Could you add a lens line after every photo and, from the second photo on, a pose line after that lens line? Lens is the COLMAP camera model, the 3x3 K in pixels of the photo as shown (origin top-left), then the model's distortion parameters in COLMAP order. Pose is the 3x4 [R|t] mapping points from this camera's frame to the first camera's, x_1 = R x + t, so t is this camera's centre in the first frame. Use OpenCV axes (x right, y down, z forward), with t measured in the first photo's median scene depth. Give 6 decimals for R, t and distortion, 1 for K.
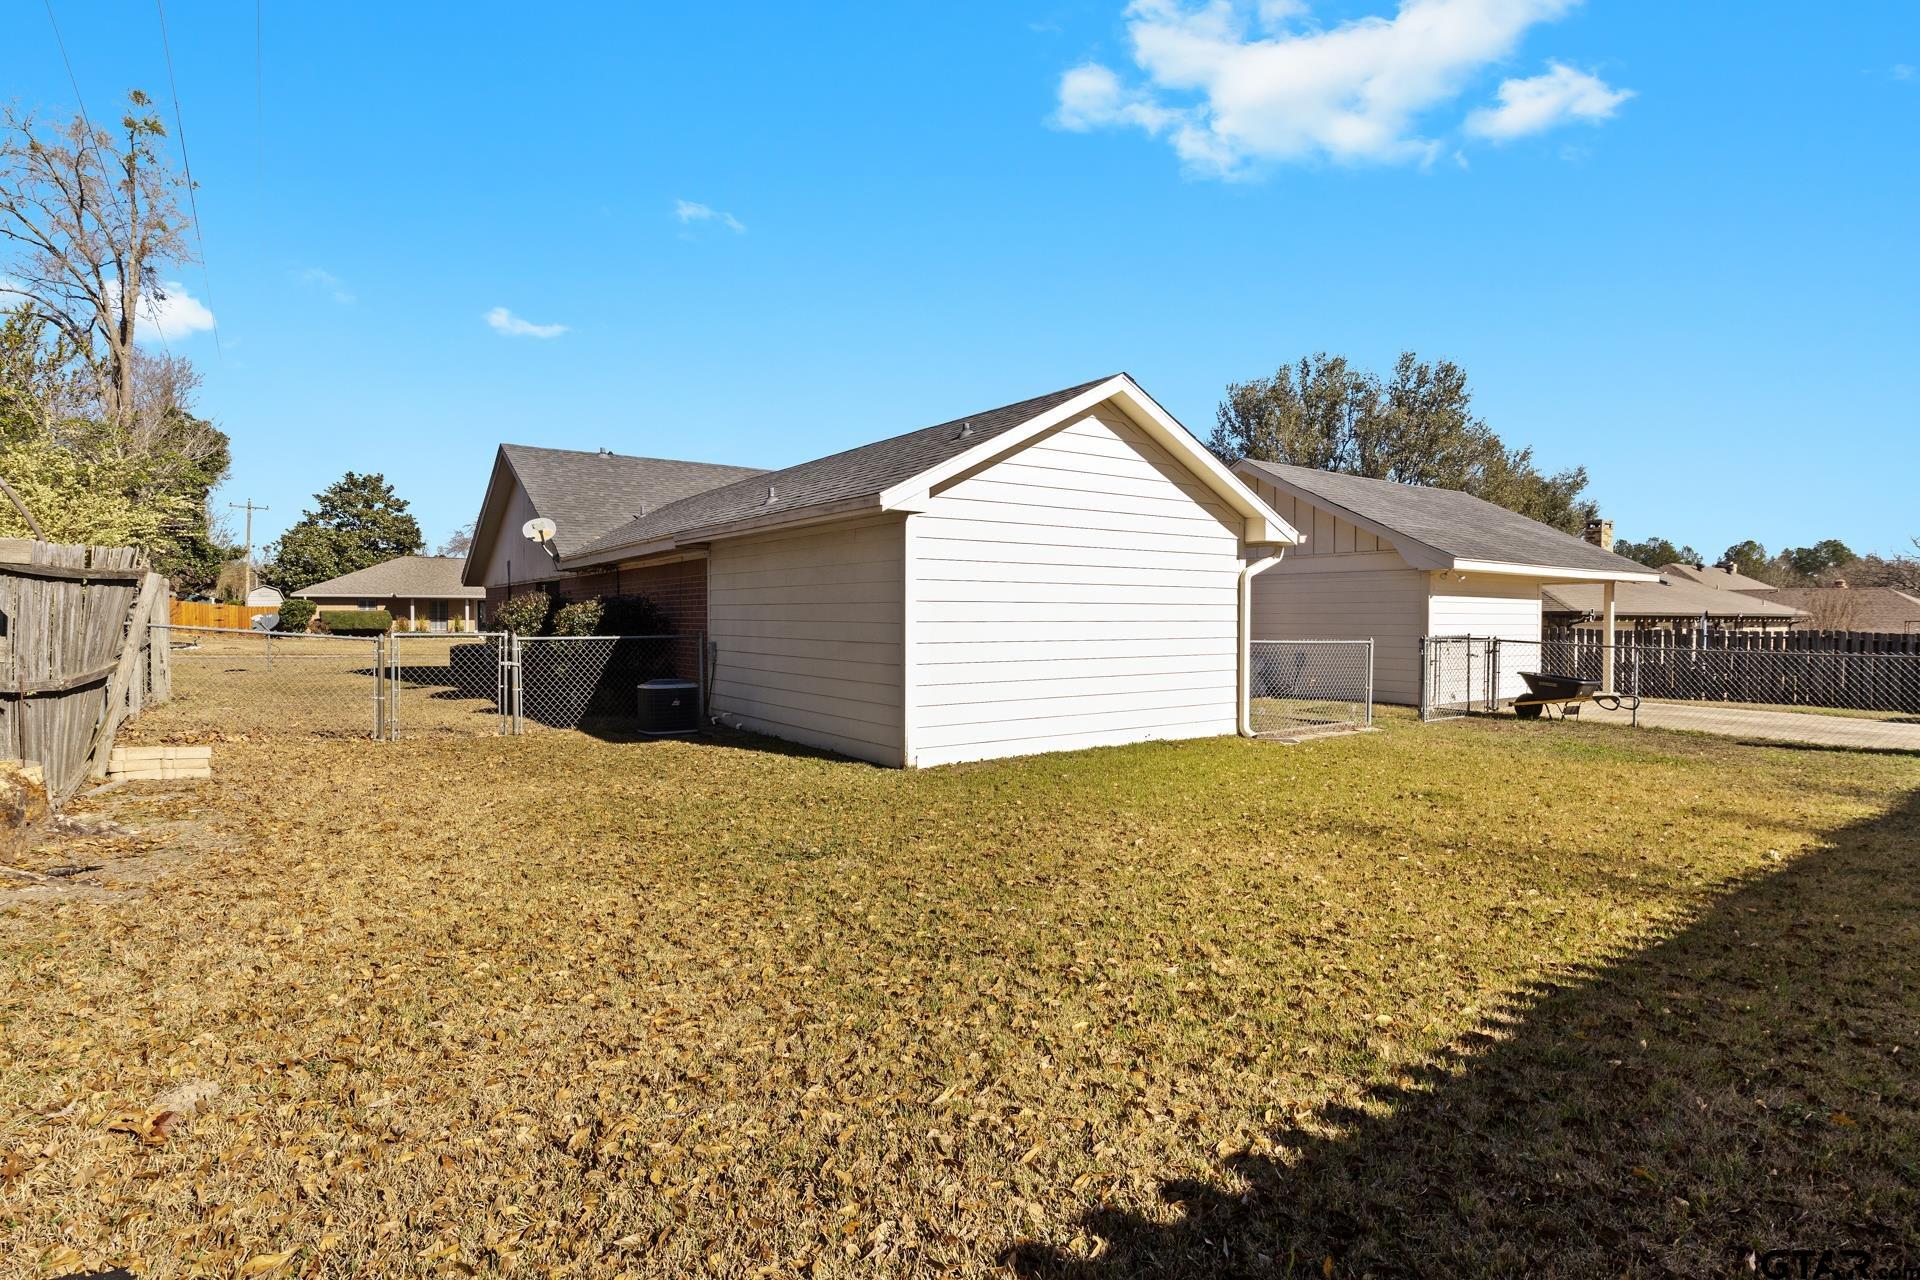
lens RADIAL K [[956.8, 0, 960.0], [0, 956.8, 640.0], [0, 0, 1]] dist [0.002360, -0.005585]
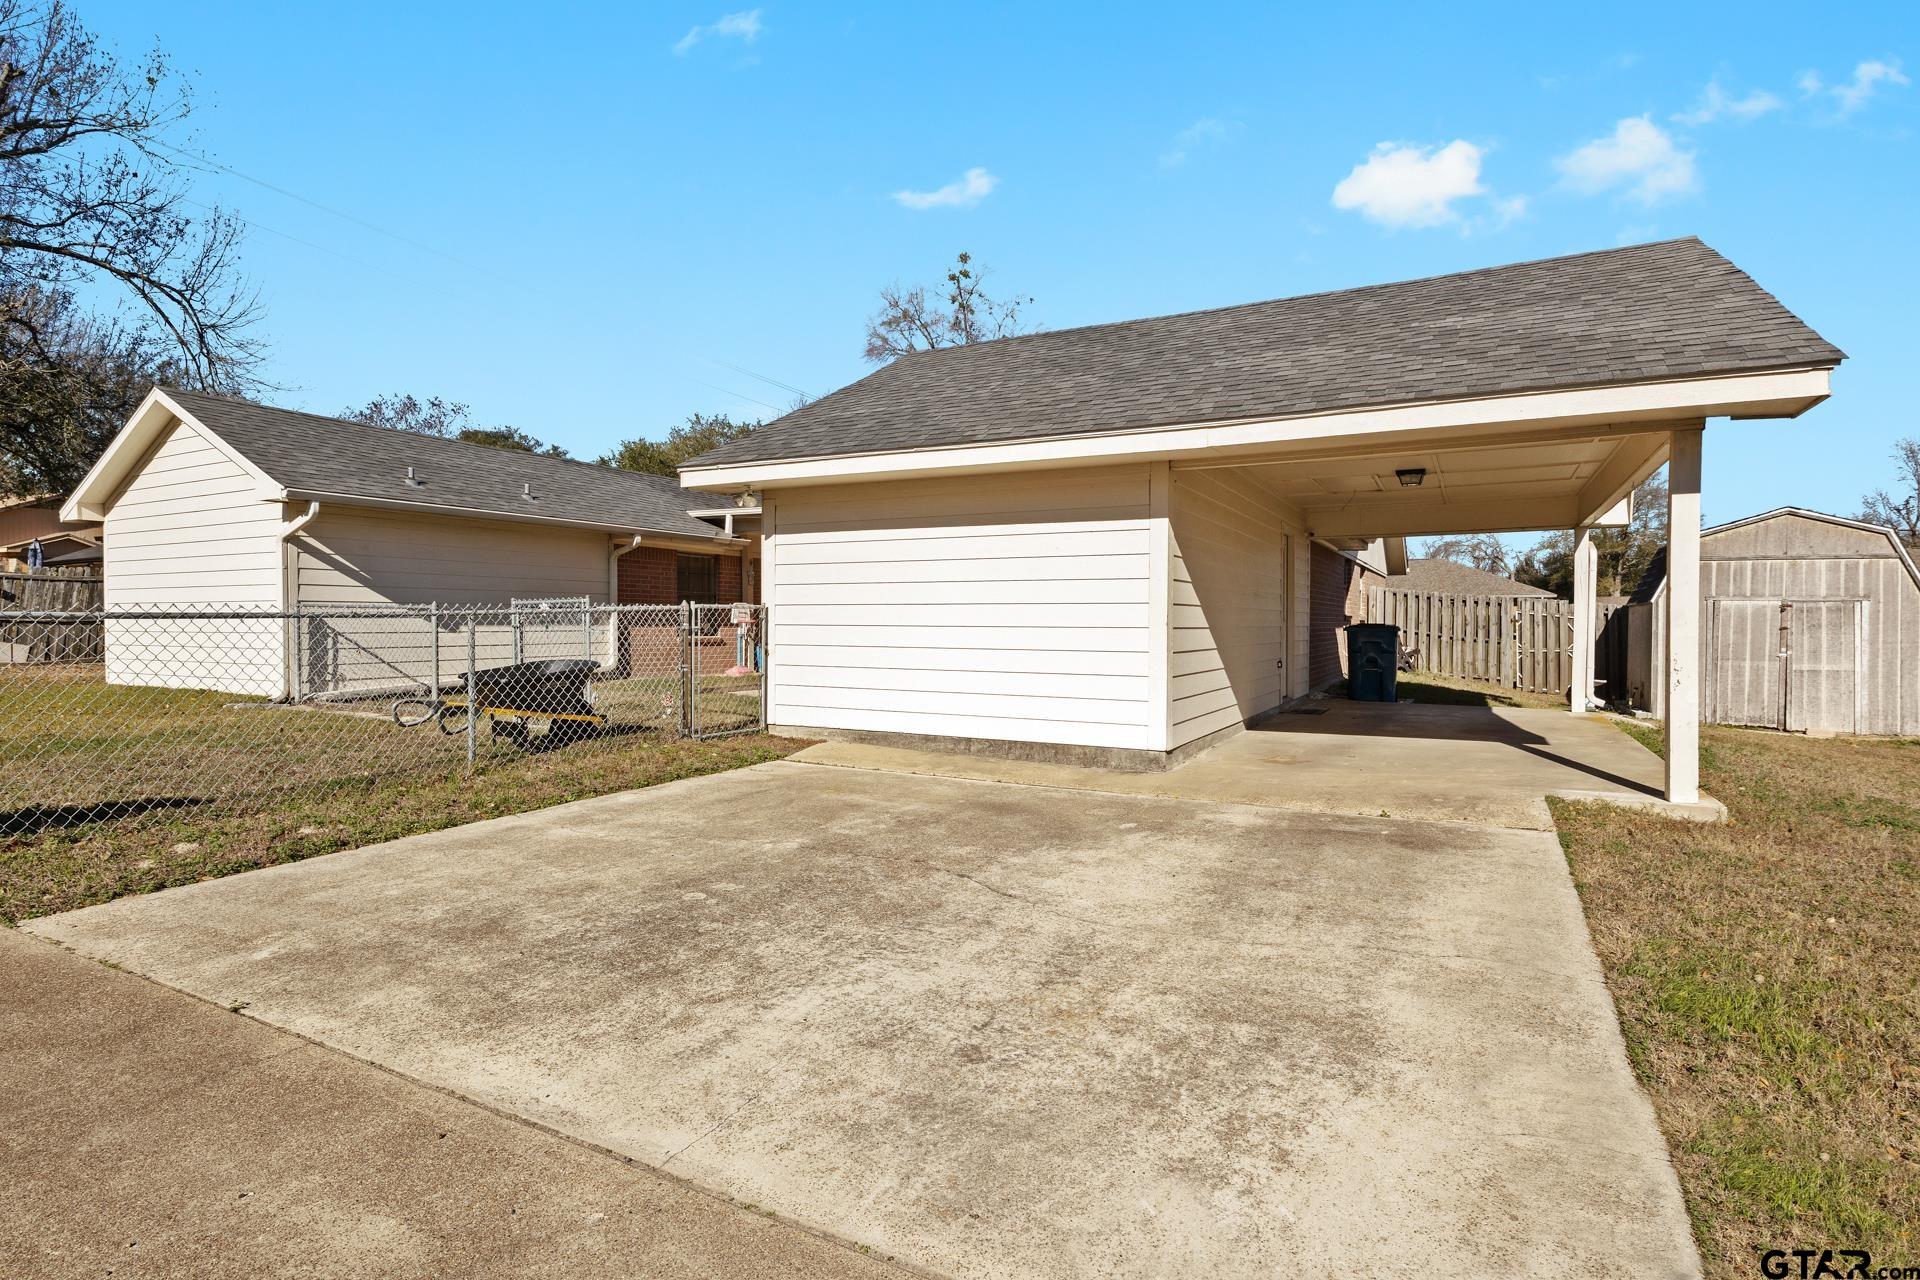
lens RADIAL K [[956.8, 0, 960.0], [0, 956.8, 640.0], [0, 0, 1]] dist [0.002360, -0.005585]
pose [[0.435179, 0.017627, -0.900171, 1.533624], [-0.024030, 0.999680, 0.007959, 0.014933], [0.900023, 0.018168, 0.435463, 1.228919]]
